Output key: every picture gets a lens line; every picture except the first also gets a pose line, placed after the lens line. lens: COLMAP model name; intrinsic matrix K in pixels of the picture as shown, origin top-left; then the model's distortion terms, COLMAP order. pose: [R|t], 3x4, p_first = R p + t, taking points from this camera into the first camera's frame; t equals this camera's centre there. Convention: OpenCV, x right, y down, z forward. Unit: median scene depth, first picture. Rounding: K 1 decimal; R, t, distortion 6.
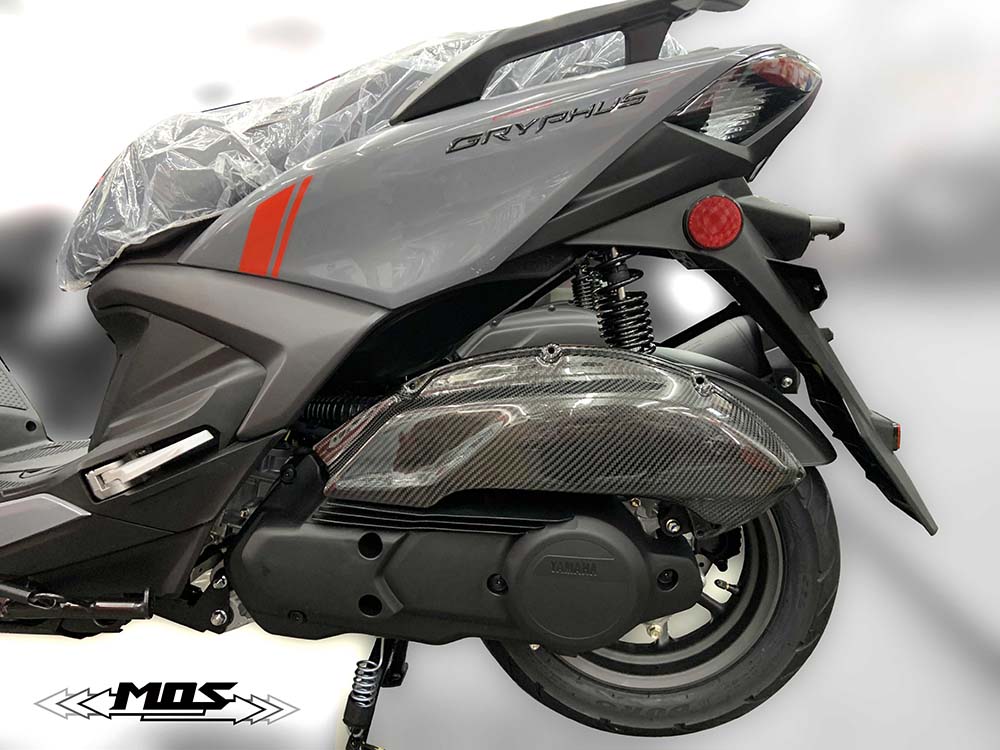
lens RADIAL K [[751.5, 0, 500.0], [0, 751.5, 375.0], [0, 0, 1]] dist [0.030336, -0.001548]
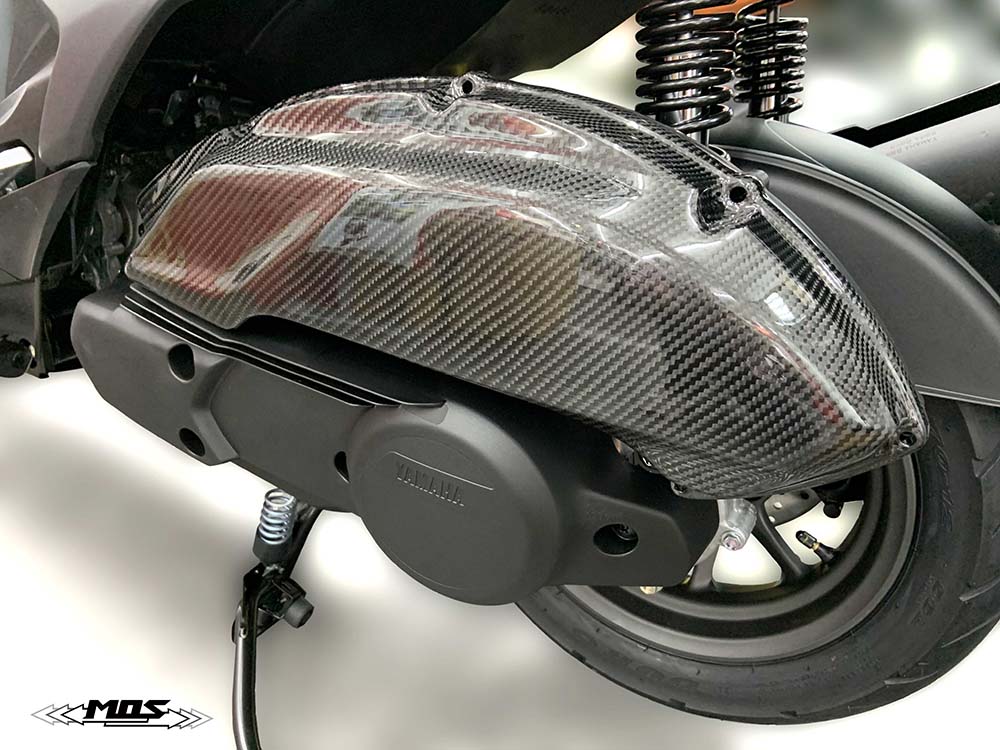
lens RADIAL K [[751.5, 0, 500.0], [0, 751.5, 375.0], [0, 0, 1]] dist [0.030336, -0.001548]
pose [[0.914241, 0.245537, -0.322295, 0.286101], [-0.143807, 0.940312, 0.308437, -0.009033], [0.378791, -0.235638, 0.894982, 0.470473]]
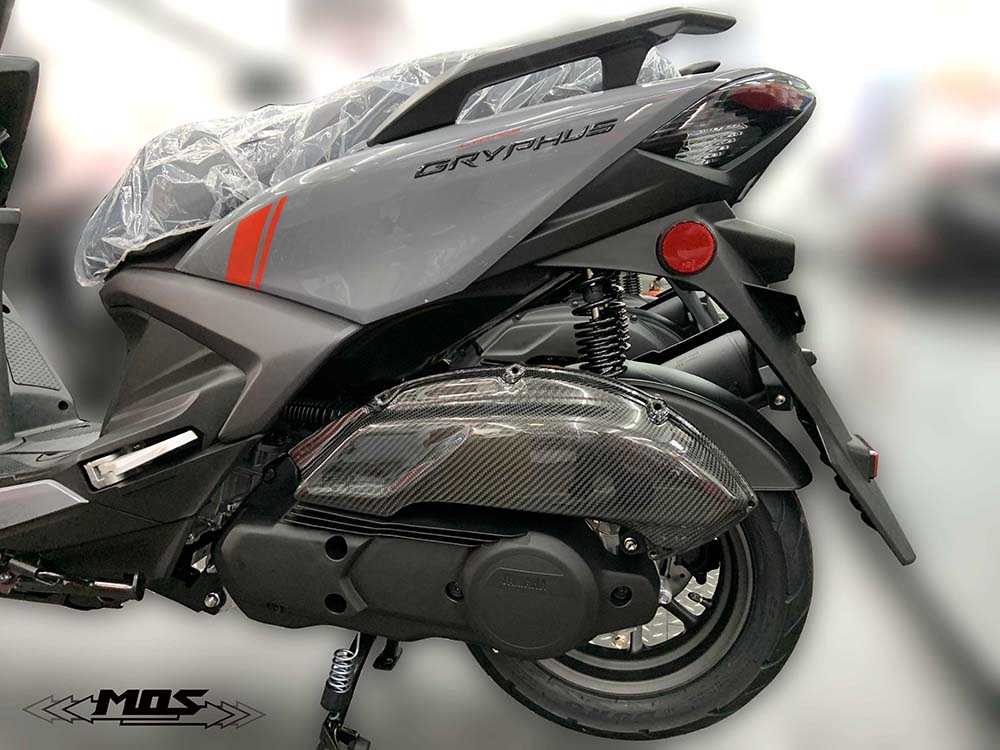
lens RADIAL K [[748.7, 0, 502.6], [0, 748.7, 381.0], [0, 0, 1]] dist [0.029688, -0.000891]
pose [[0.996544, 0.042753, -0.071220, 0.117338], [-0.040073, 0.998449, 0.038651, -0.053616], [0.072762, -0.035664, 0.996711, -0.022851]]
